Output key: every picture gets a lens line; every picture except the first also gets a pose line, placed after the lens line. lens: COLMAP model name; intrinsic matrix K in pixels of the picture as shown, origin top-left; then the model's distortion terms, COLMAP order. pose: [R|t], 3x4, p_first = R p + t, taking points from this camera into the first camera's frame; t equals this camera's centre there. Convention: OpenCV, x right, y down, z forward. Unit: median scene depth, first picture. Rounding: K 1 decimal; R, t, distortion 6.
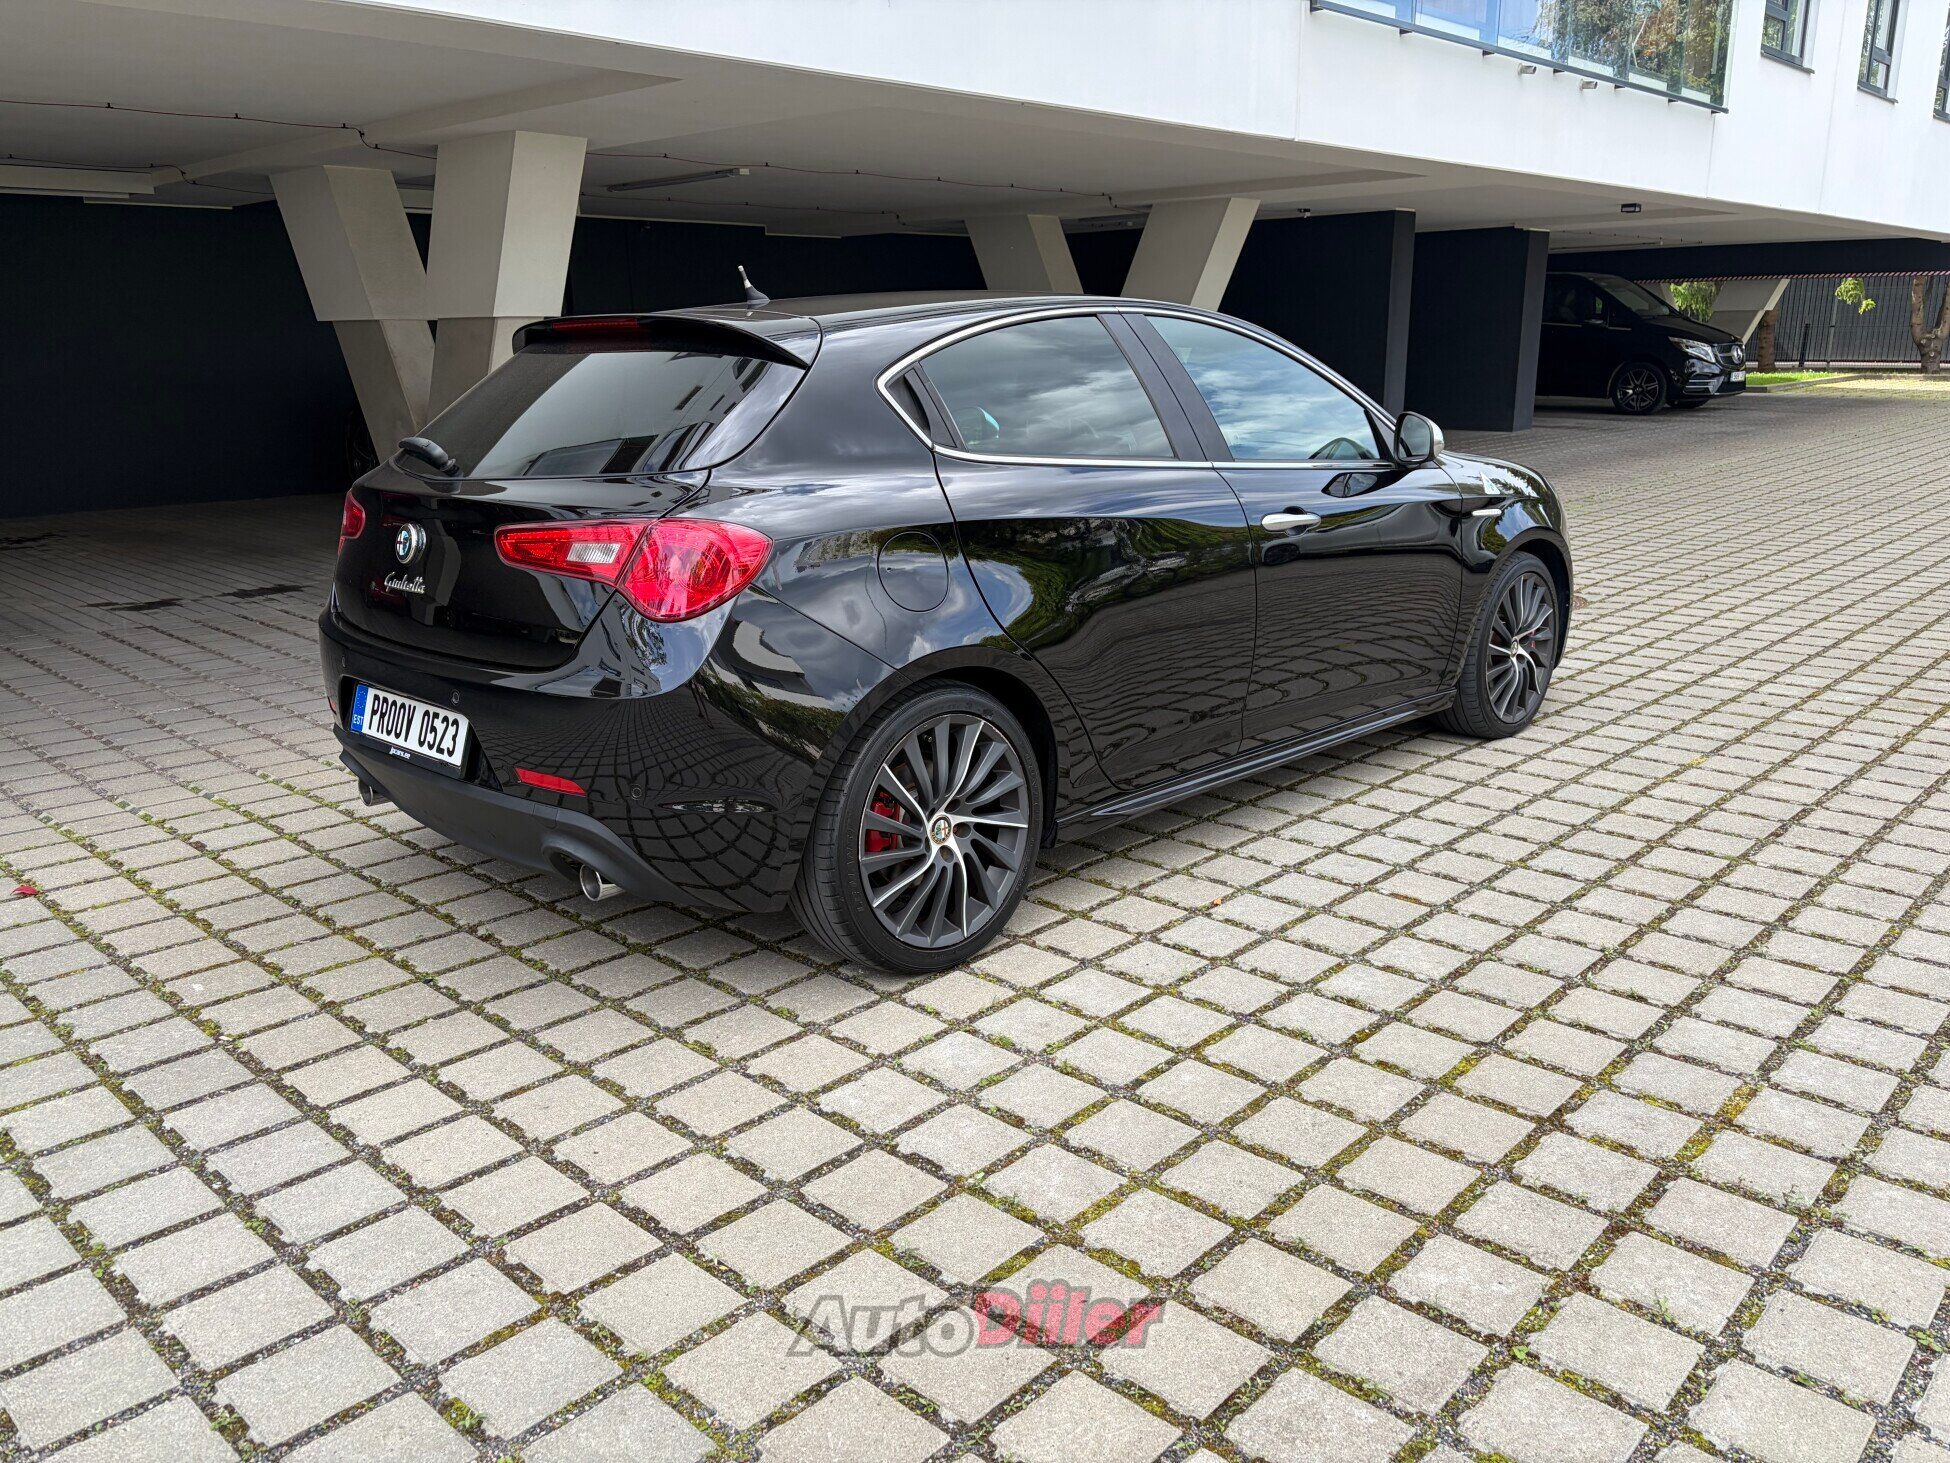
lens RADIAL K [[1459.9, 0, 988.5], [0, 1459.9, 730.0], [0, 0, 1]] dist [0.044493, -0.049292]
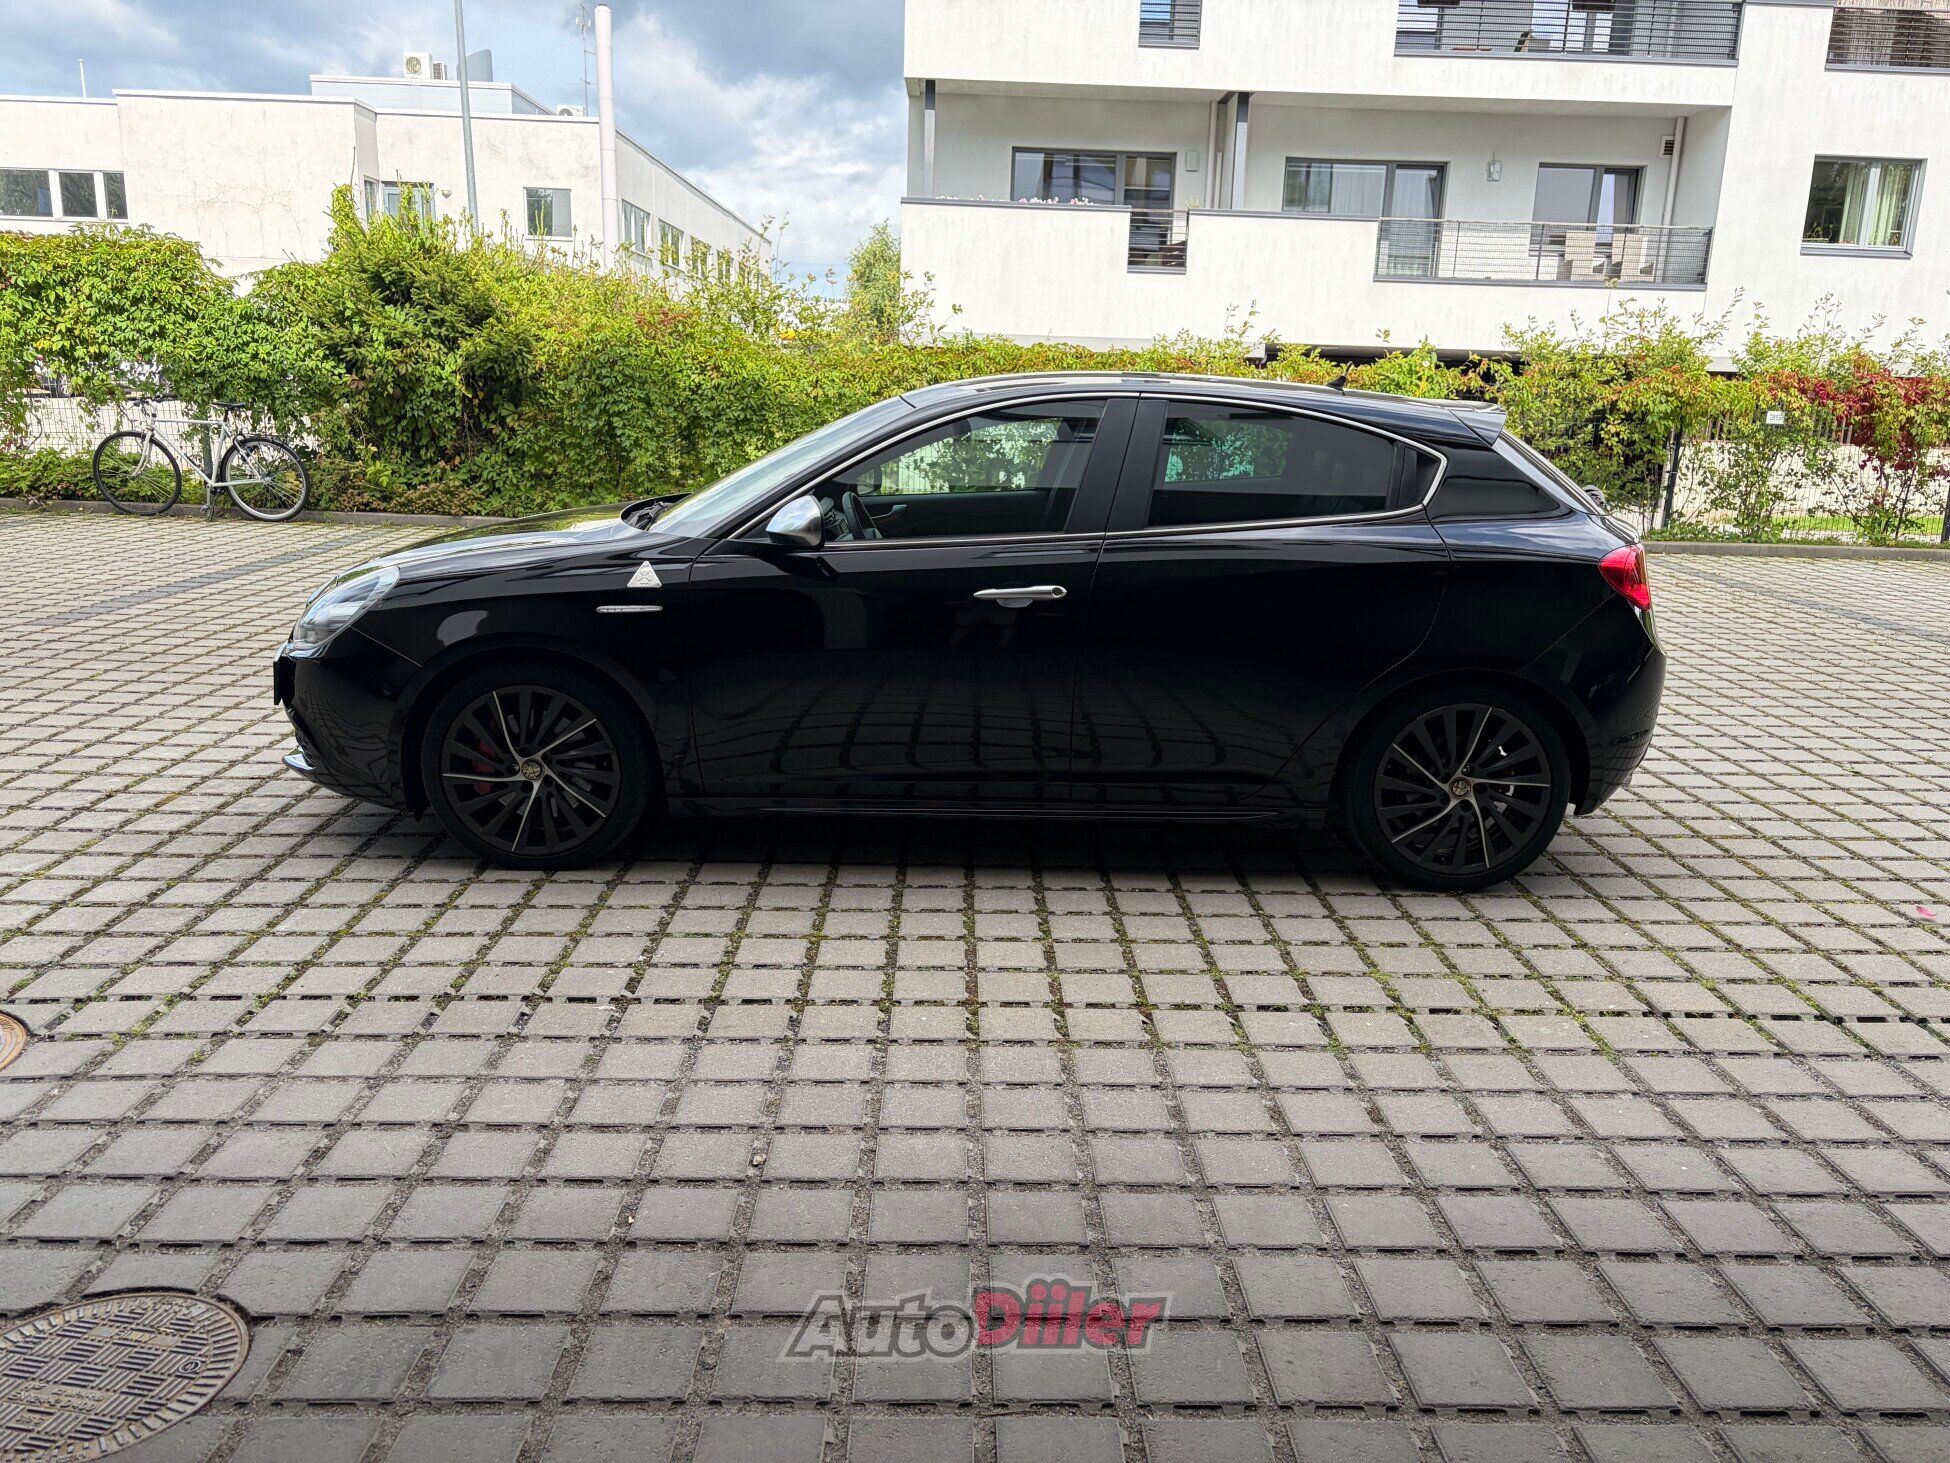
lens RADIAL K [[1459.9, 0, 975.1], [0, 1459.9, 743.8], [0, 0, 1]] dist [0.044493, -0.049292]
pose [[-0.692144, -0.180698, 0.698774, -1.072759], [0.165468, 0.902641, 0.397316, -0.683531], [-0.702536, 0.390625, -0.594858, 2.506181]]
